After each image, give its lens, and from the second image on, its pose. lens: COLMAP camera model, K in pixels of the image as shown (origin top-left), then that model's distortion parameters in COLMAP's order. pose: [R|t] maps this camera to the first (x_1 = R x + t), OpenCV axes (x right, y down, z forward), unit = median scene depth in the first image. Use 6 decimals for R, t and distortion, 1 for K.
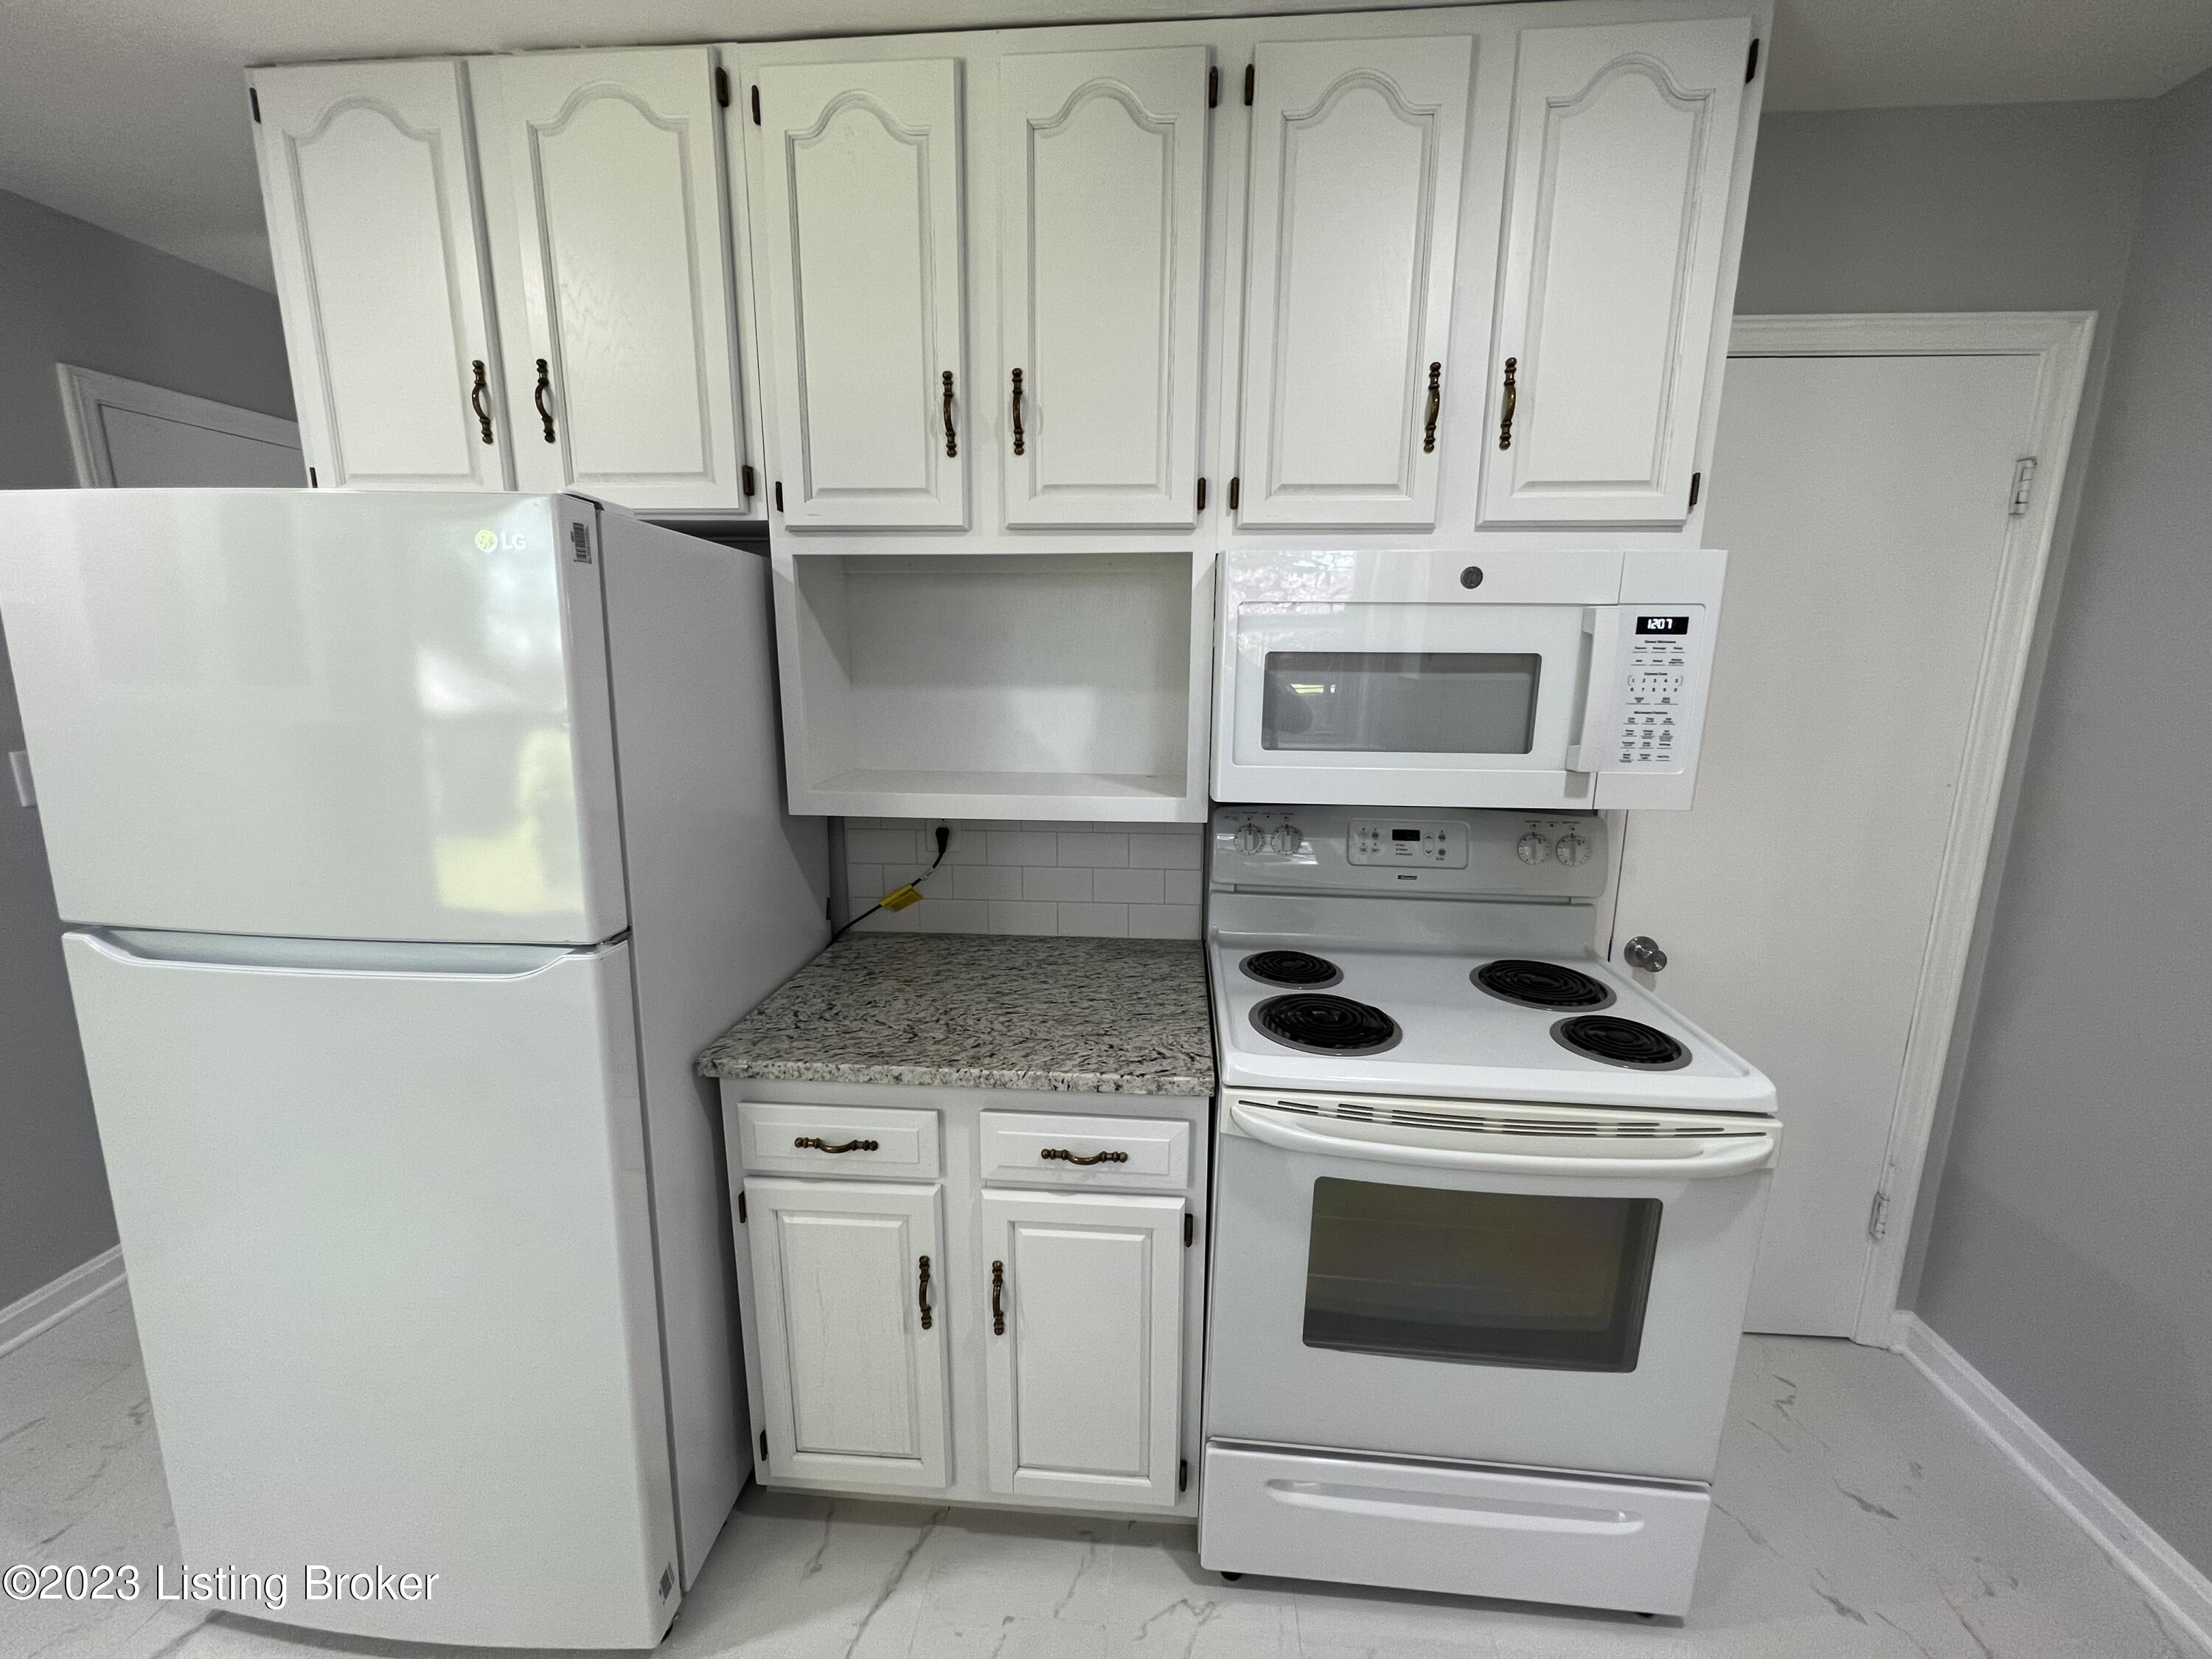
lens RADIAL K [[884.9, 0, 1102.1], [0, 884.9, 831.7], [0, 0, 1]] dist [-0.002634, 0.000681]
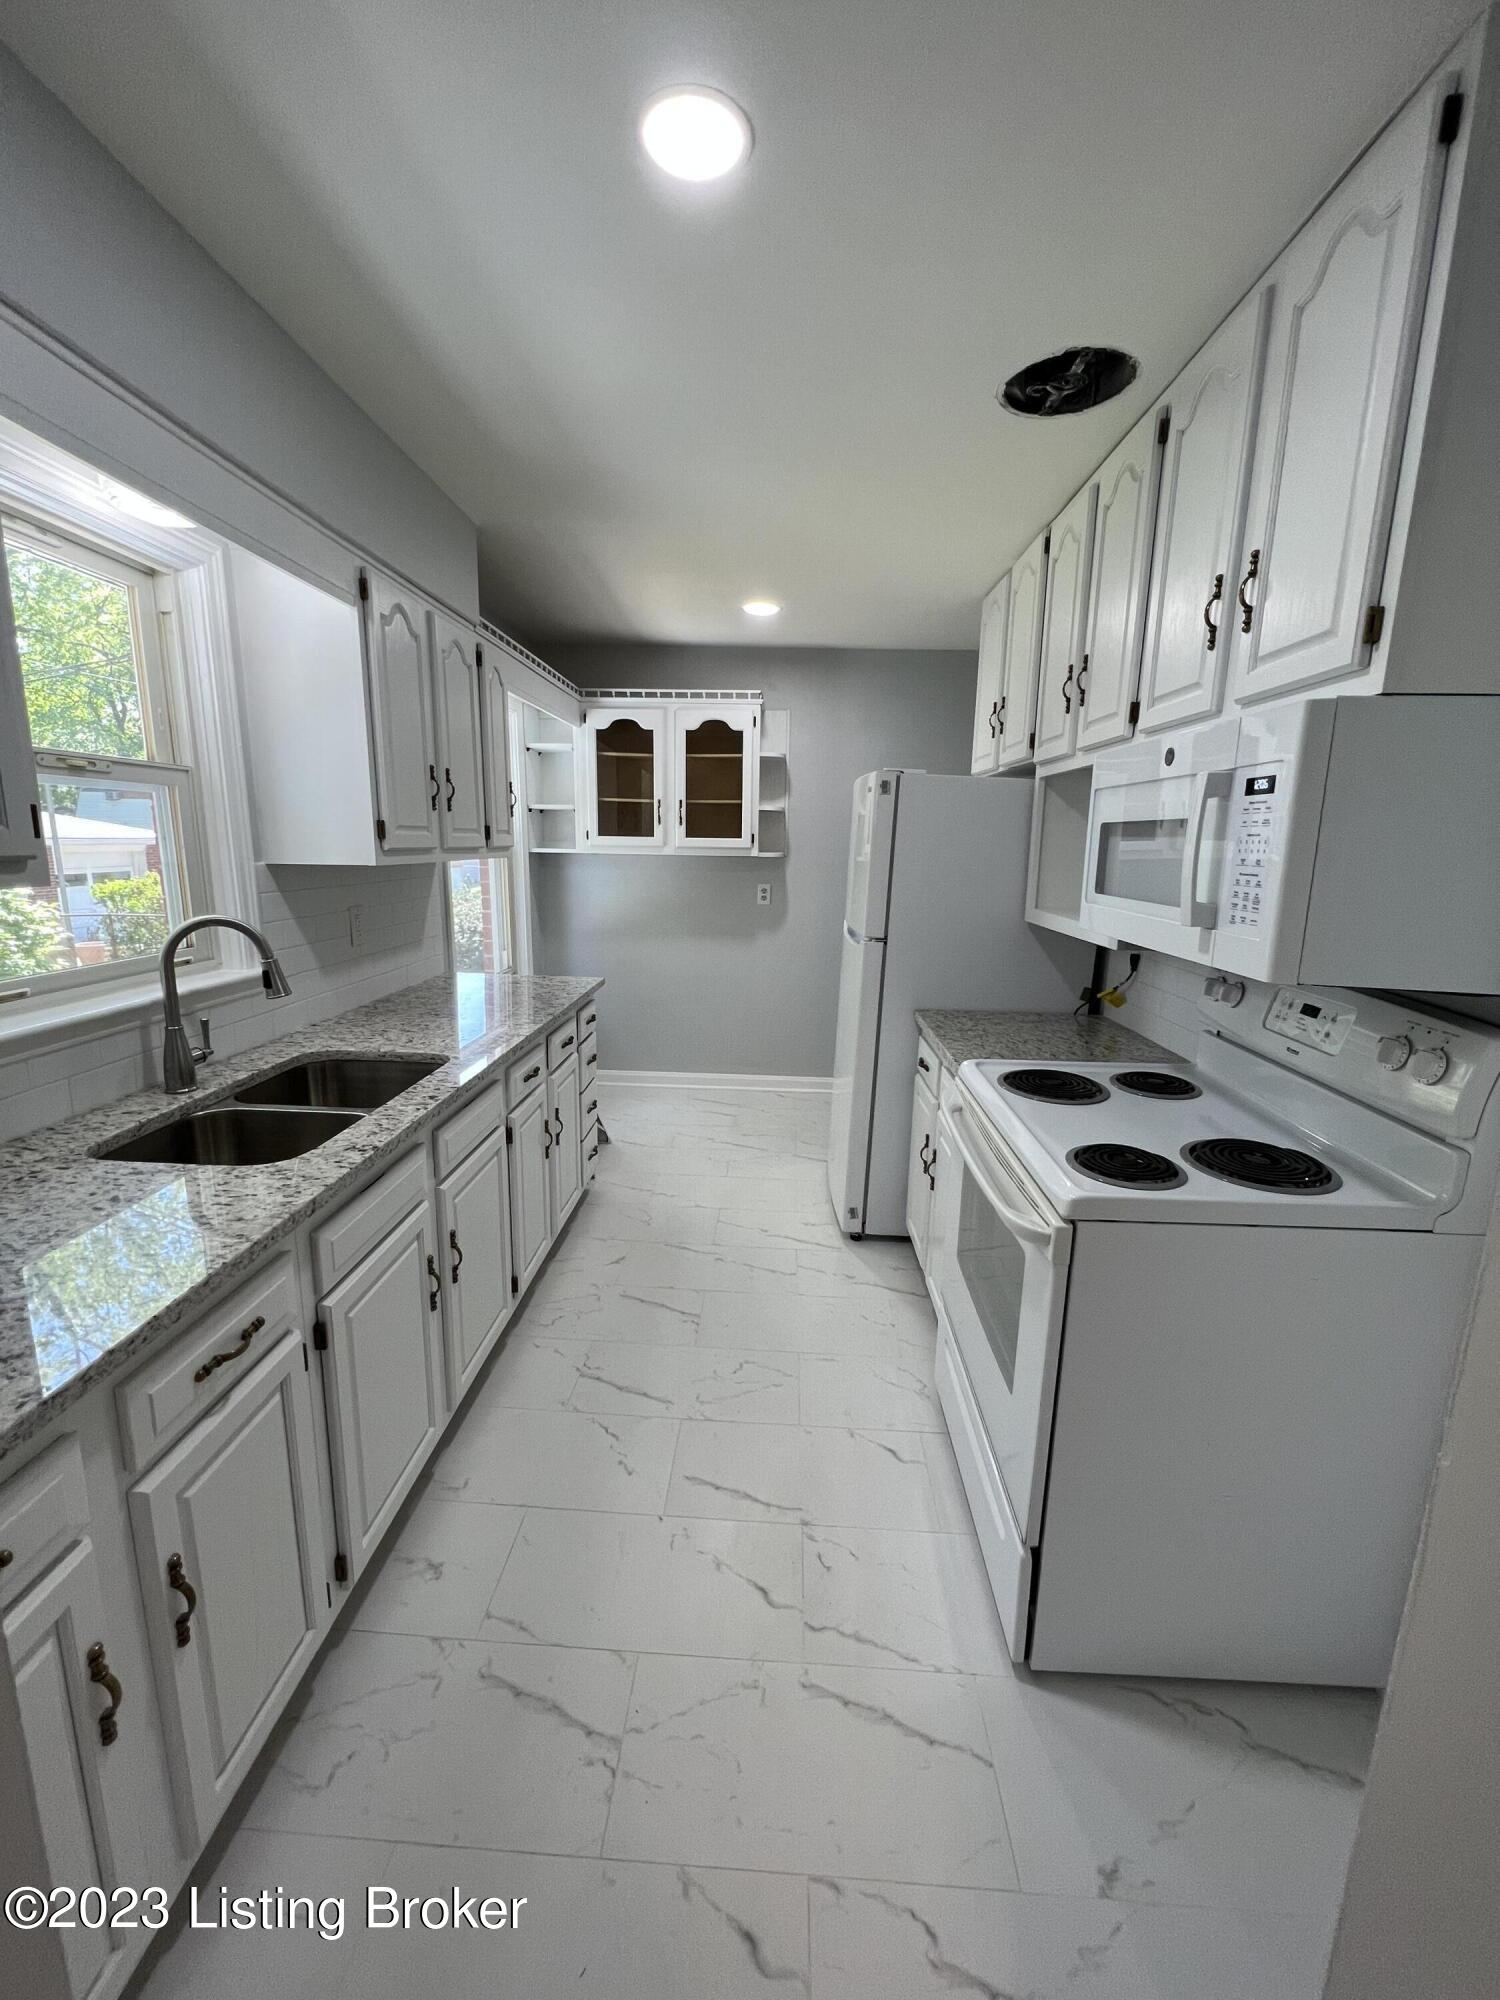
lens RADIAL K [[800.1, 0, 746.8], [0, 800.1, 992.0], [0, 0, 1]] dist [-0.002634, 0.000681]
pose [[0.036405, 0.182035, -0.982618, 1.487564], [-0.215274, 0.961613, 0.170168, -0.040172], [0.975875, 0.205337, 0.074195, 0.413821]]
